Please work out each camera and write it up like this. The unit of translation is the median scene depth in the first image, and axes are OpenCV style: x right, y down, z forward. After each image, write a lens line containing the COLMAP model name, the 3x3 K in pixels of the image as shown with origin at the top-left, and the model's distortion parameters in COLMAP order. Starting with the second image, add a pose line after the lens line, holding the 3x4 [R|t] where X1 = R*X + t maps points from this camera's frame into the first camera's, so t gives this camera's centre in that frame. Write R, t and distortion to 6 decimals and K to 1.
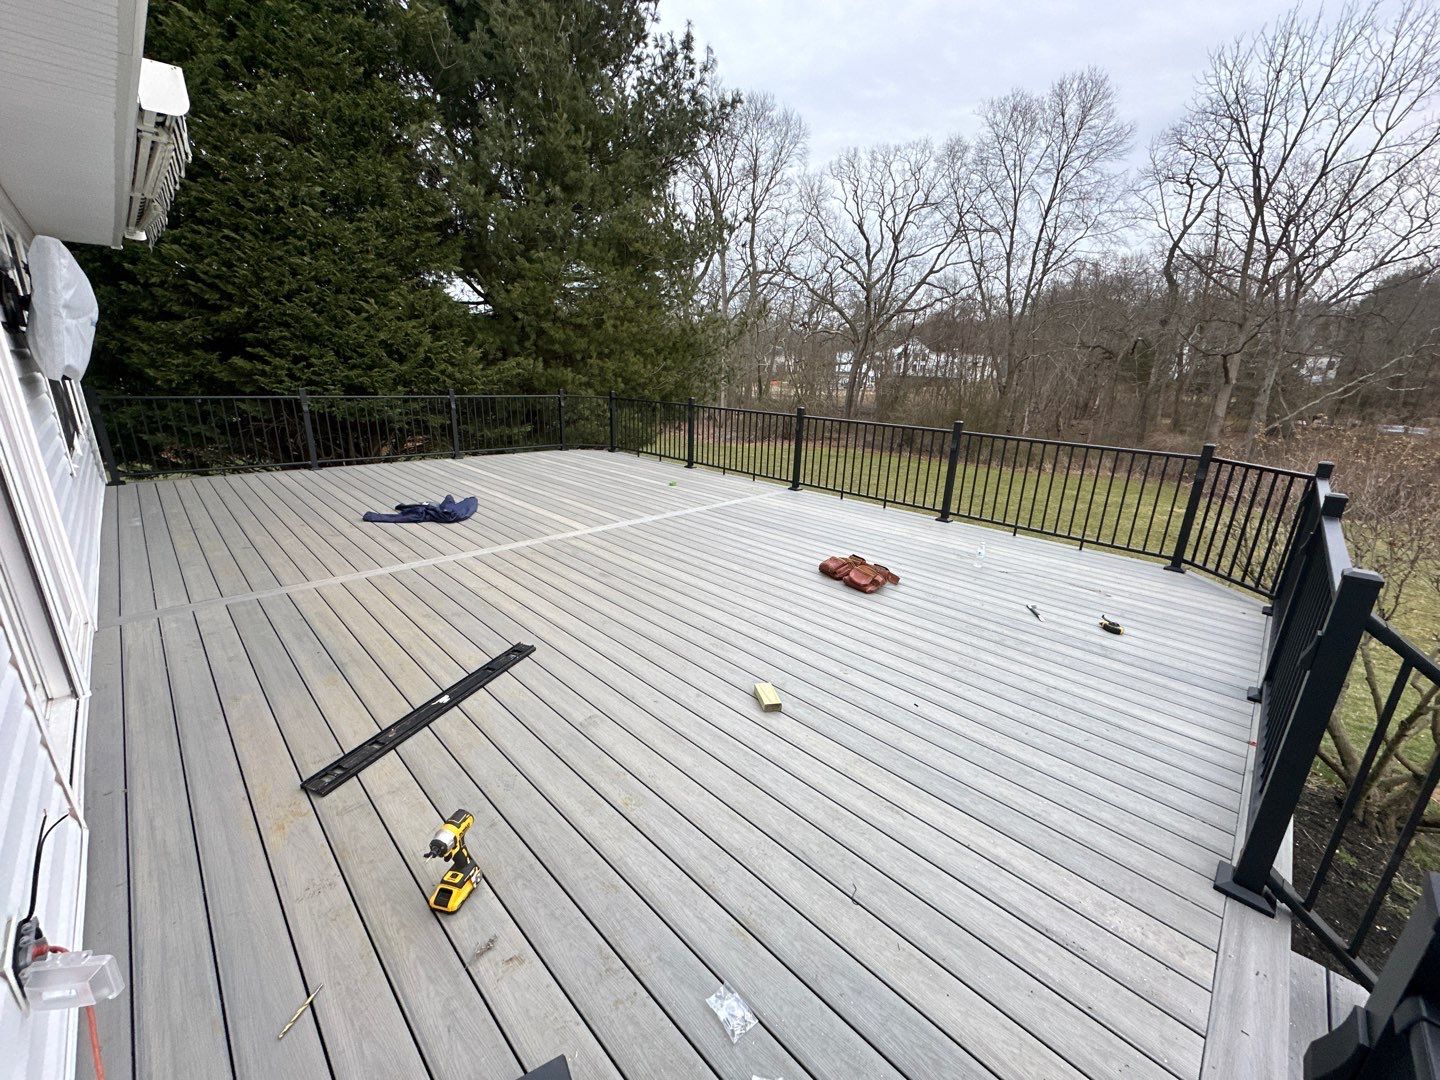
lens RADIAL K [[570.5, 0, 721.7], [0, 570.5, 536.2], [0, 0, 1]] dist [-0.000195, 0.000117]
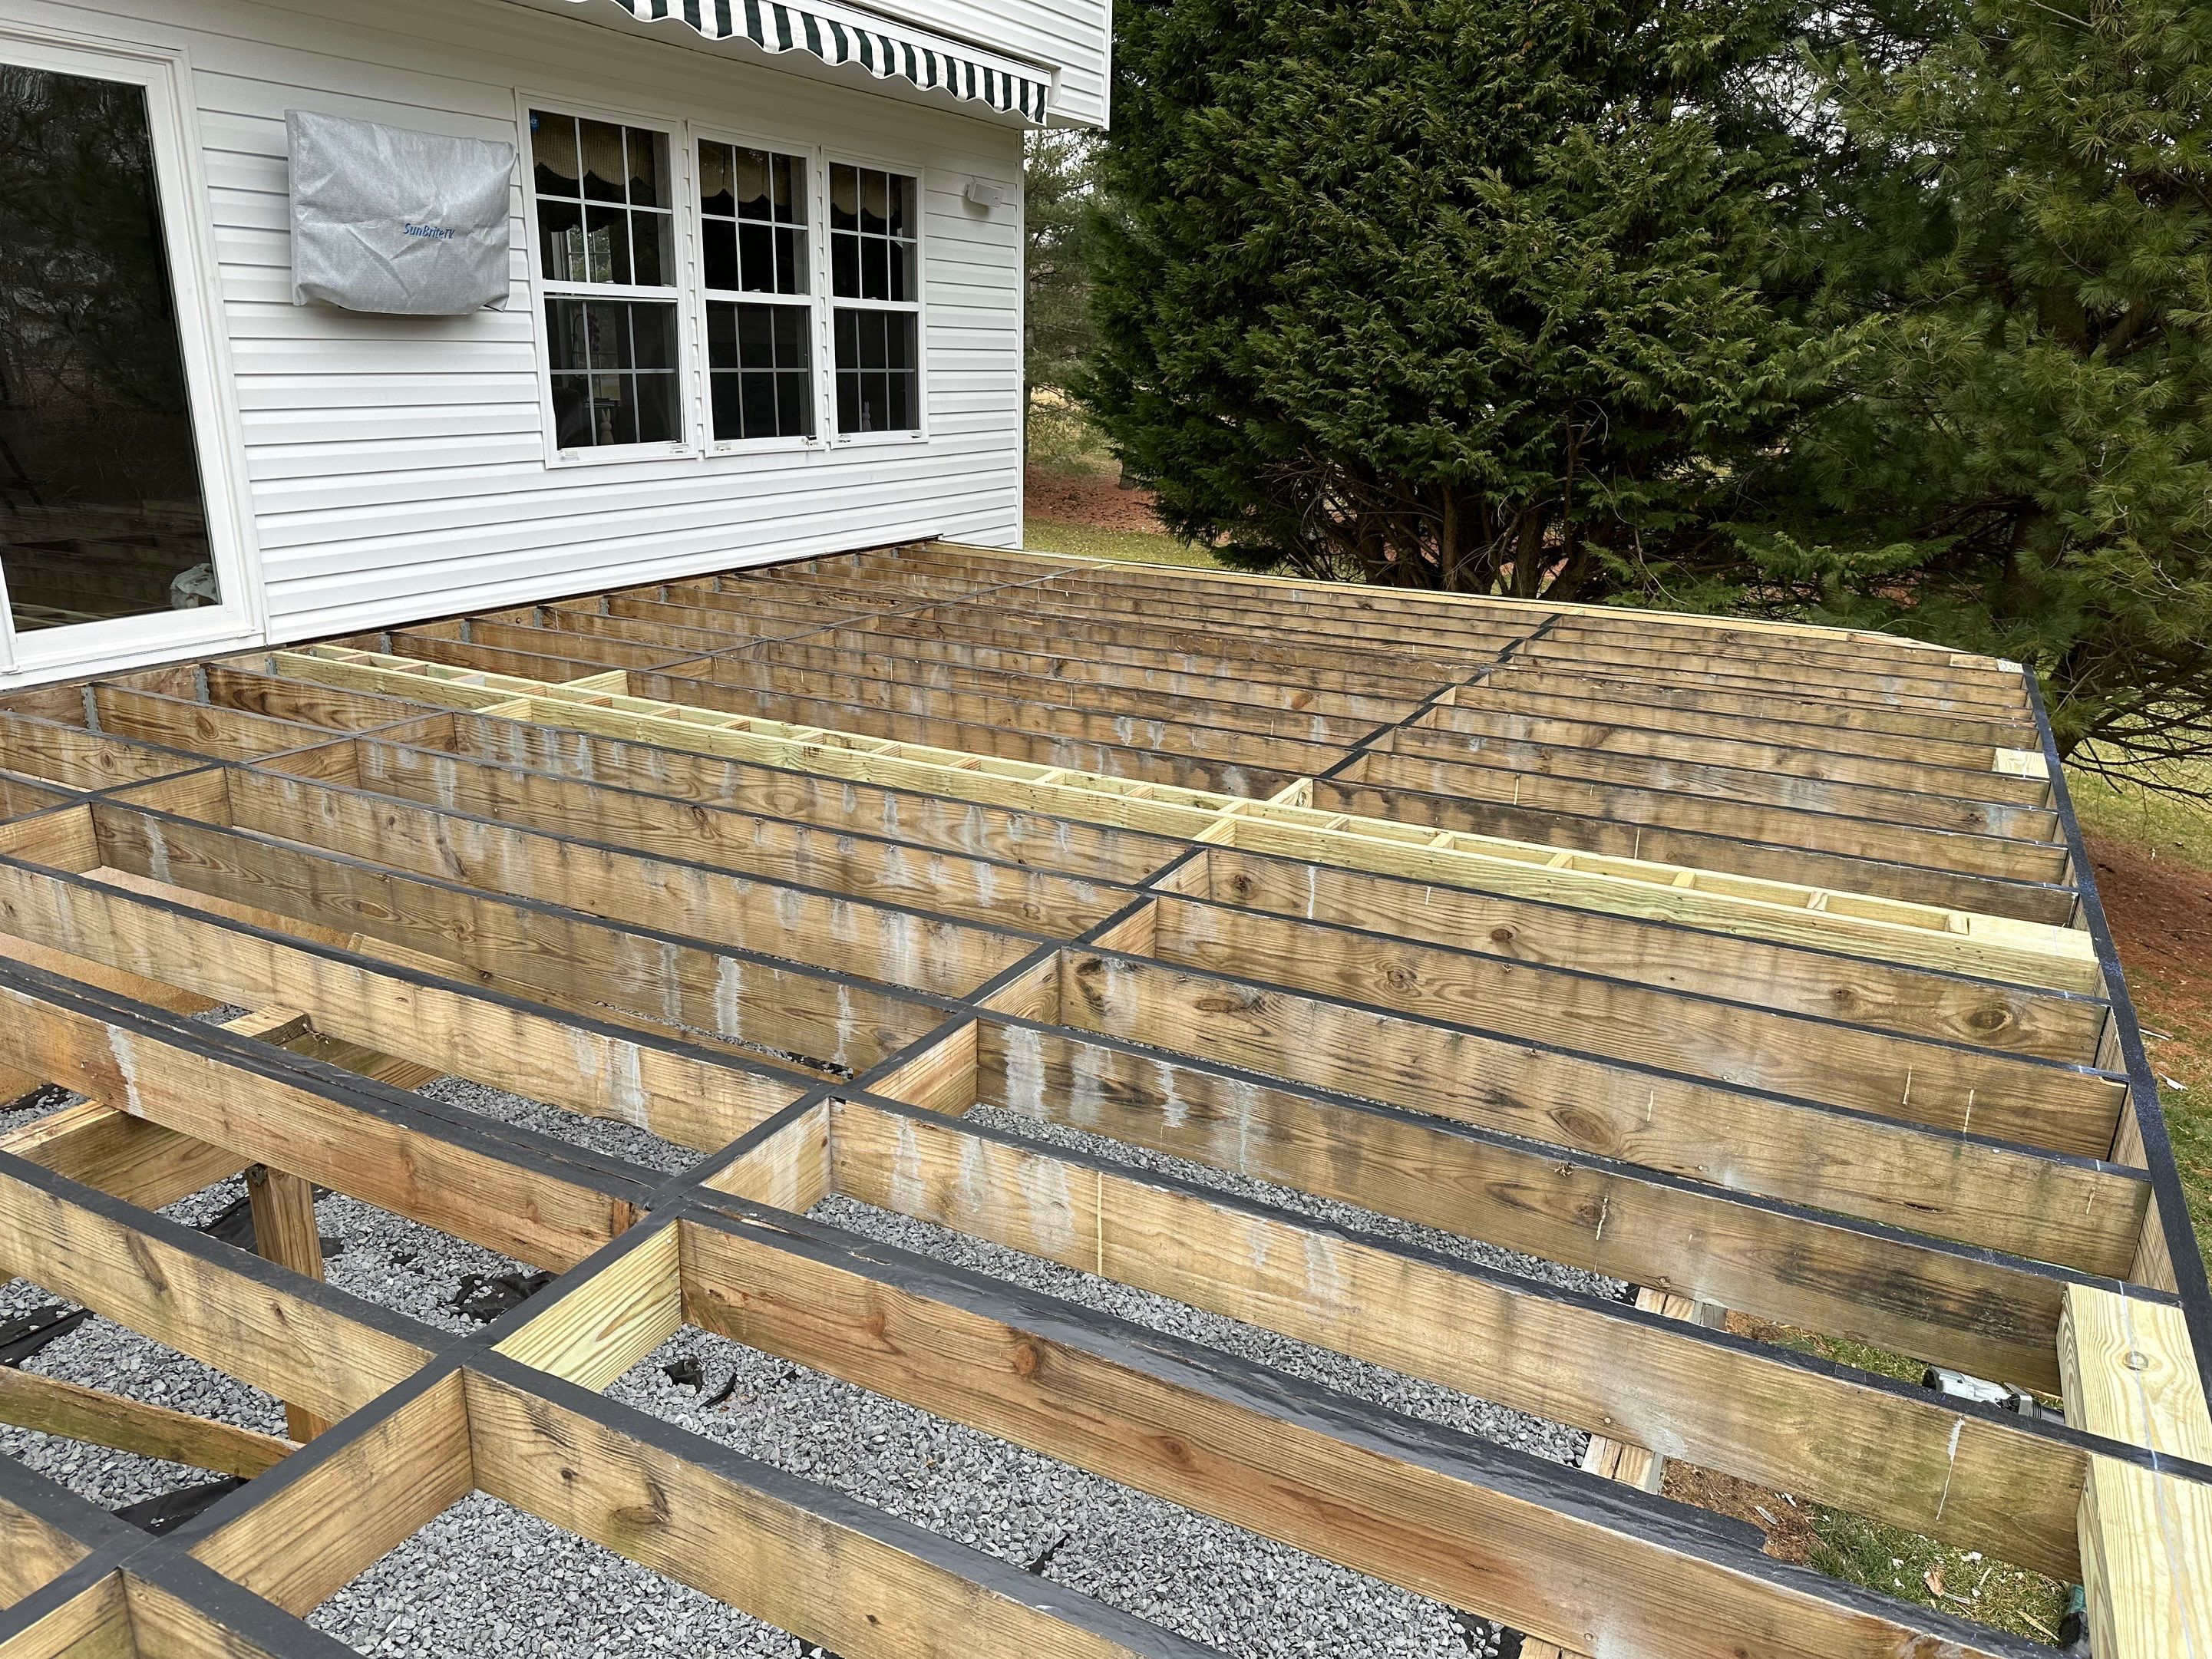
lens RADIAL K [[1637.9, 0, 1102.4], [0, 1637.9, 832.1], [0, 0, 1]] dist [0.067019, -0.005704]
pose [[0.264655, 0.257613, -0.929297, 0.451955], [-0.295930, 0.938858, 0.175986, -0.097815], [0.917814, 0.228432, 0.324709, 0.438779]]
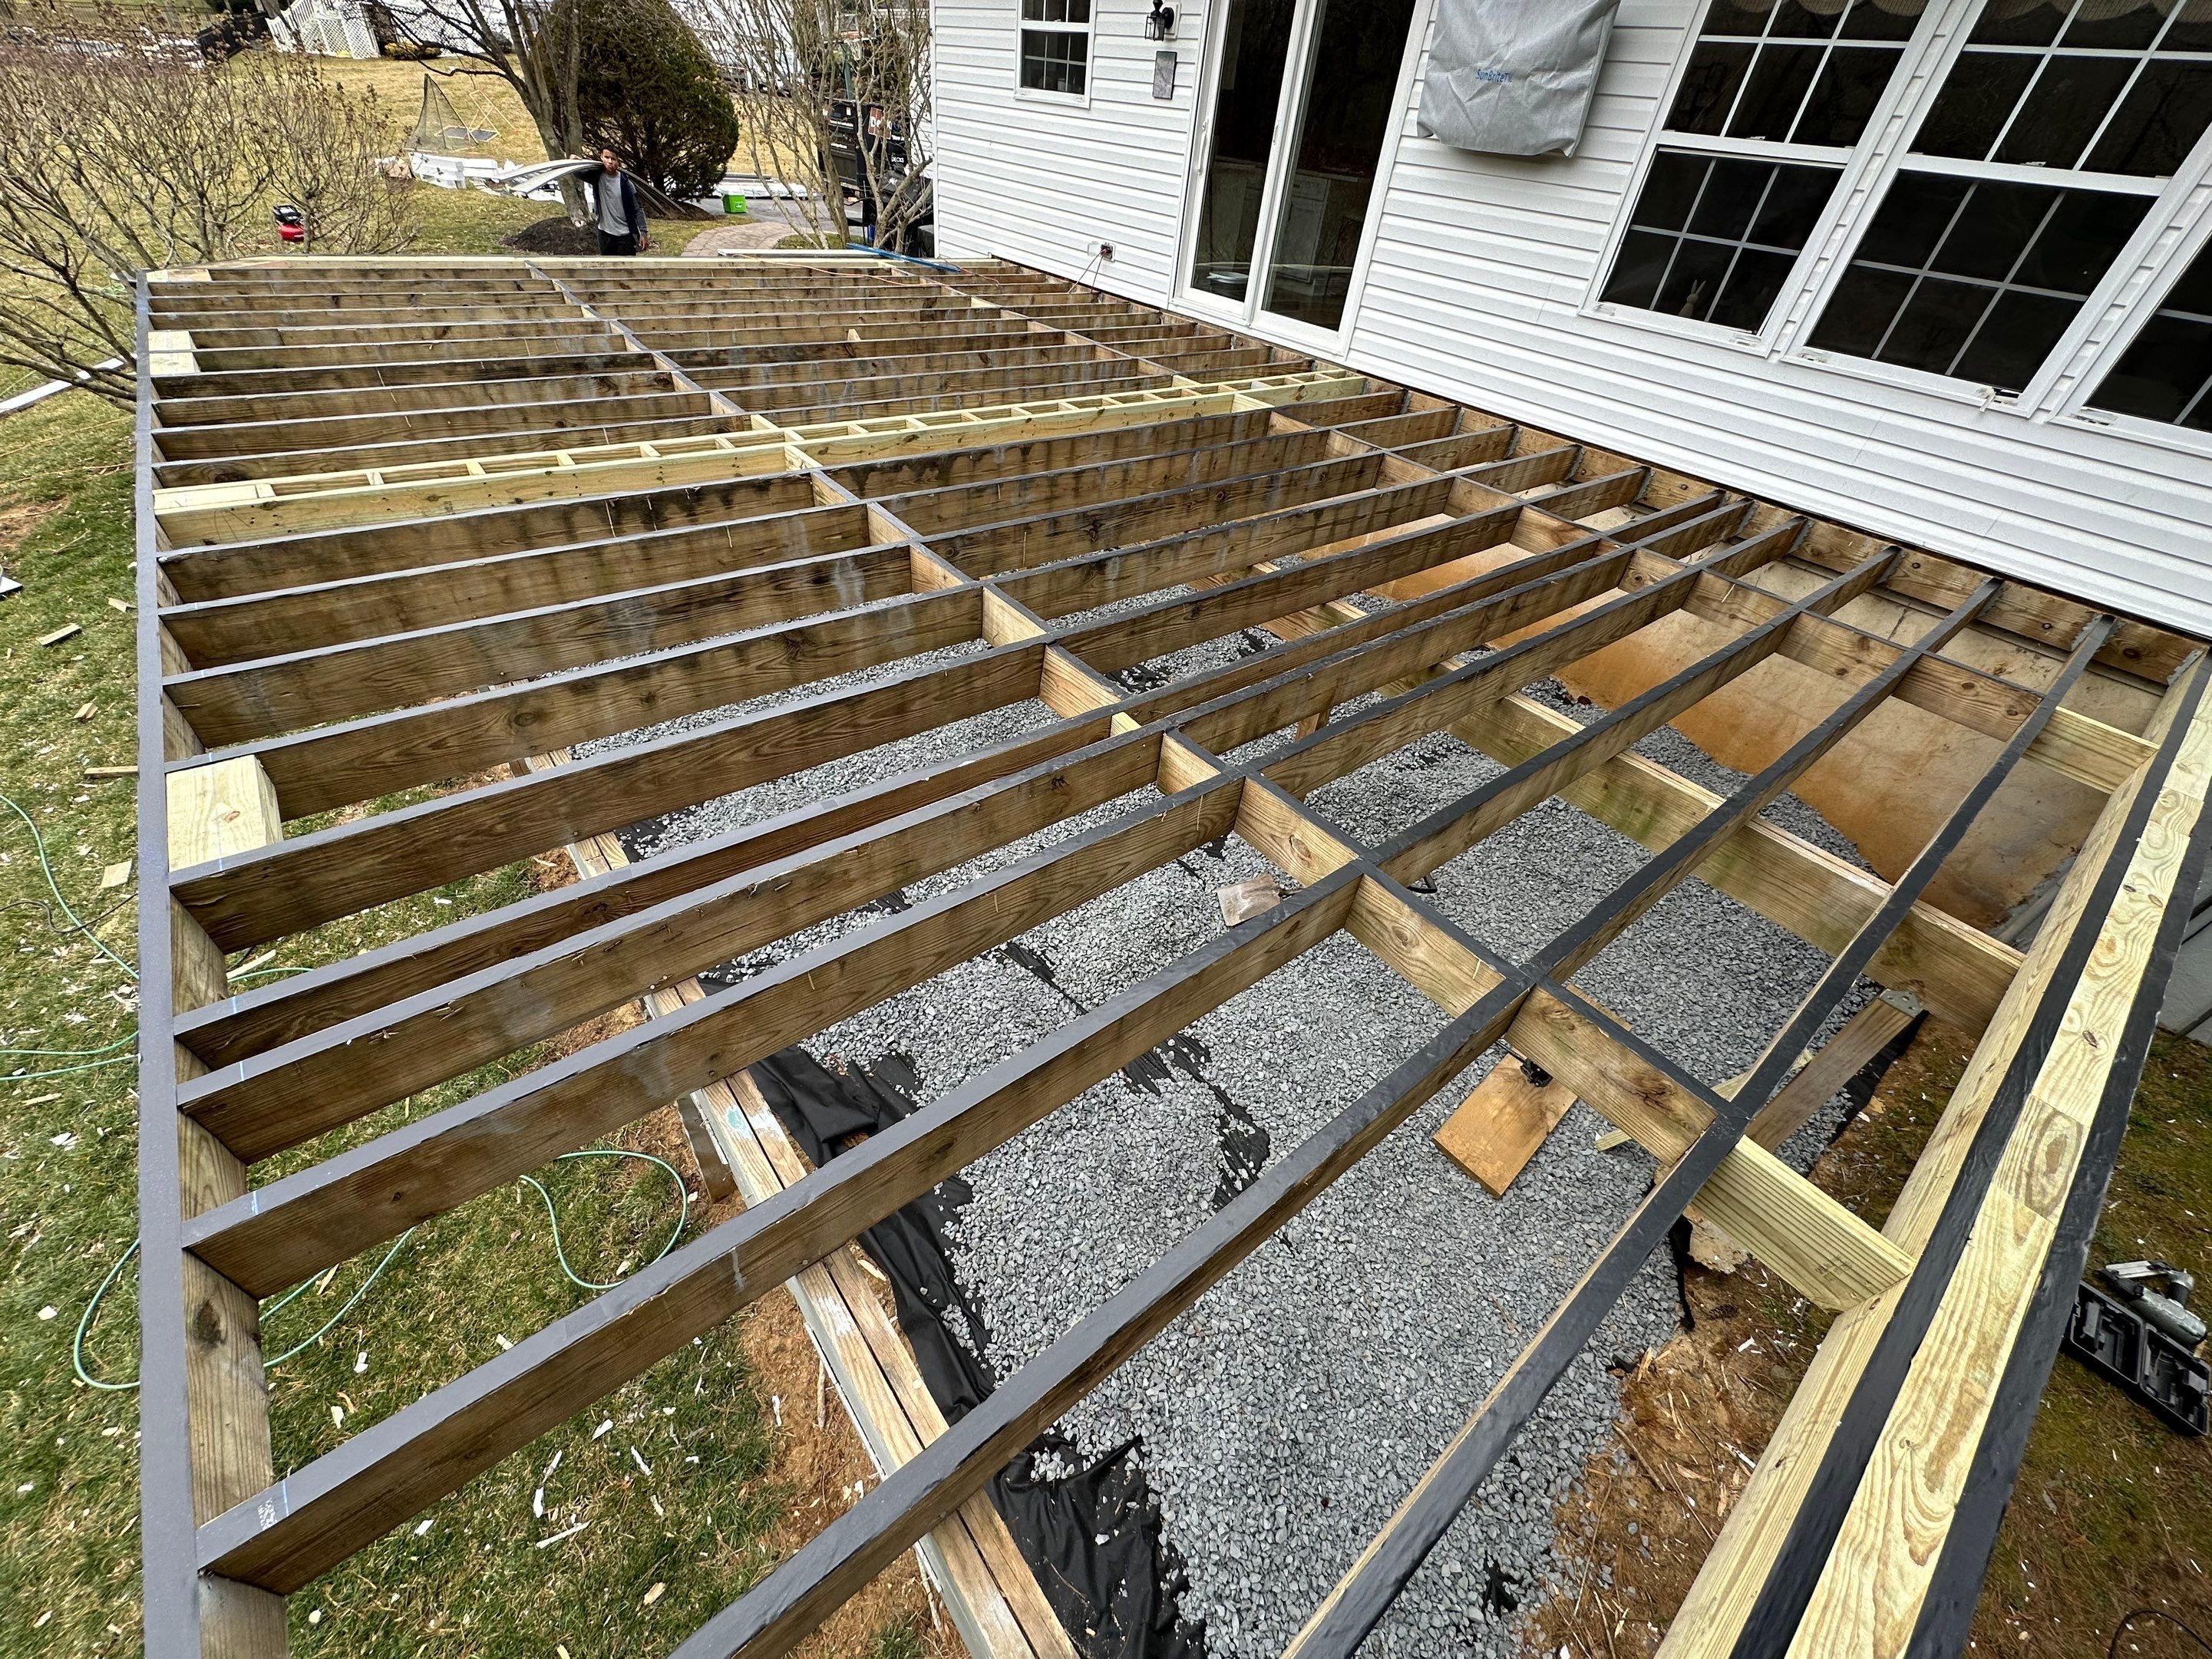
lens RADIAL K [[876.2, 0, 1109.1], [0, 876.2, 830.5], [0, 0, 1]] dist [-0.000195, 0.000117]
pose [[-0.984987, -0.172618, 0.002025, -0.195077], [-0.094878, 0.551114, 0.829018, -0.280099], [-0.144220, 0.816380, -0.559218, 0.997672]]
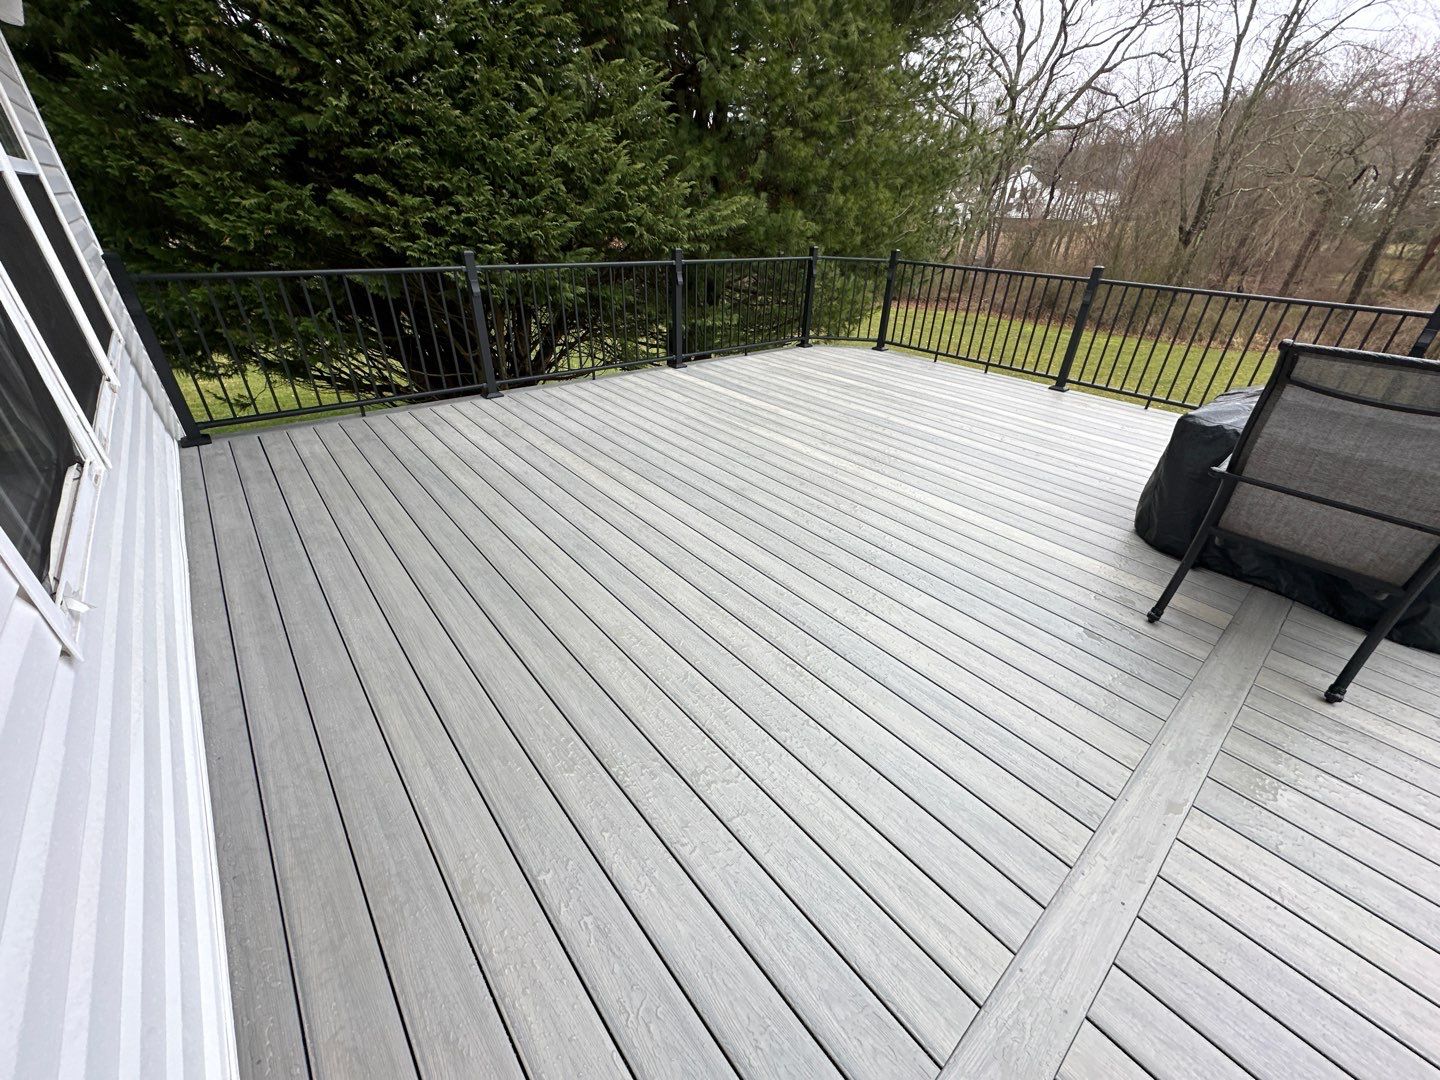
lens RADIAL K [[579.3, 0, 715.0], [0, 579.3, 531.1], [0, 0, 1]] dist [-0.002785, 0.000256]
pose [[0.995846, 0.040553, -0.081521, -0.340514], [-0.021635, 0.975086, 0.220771, -0.096956], [0.088443, -0.218091, 0.971913, 0.321872]]
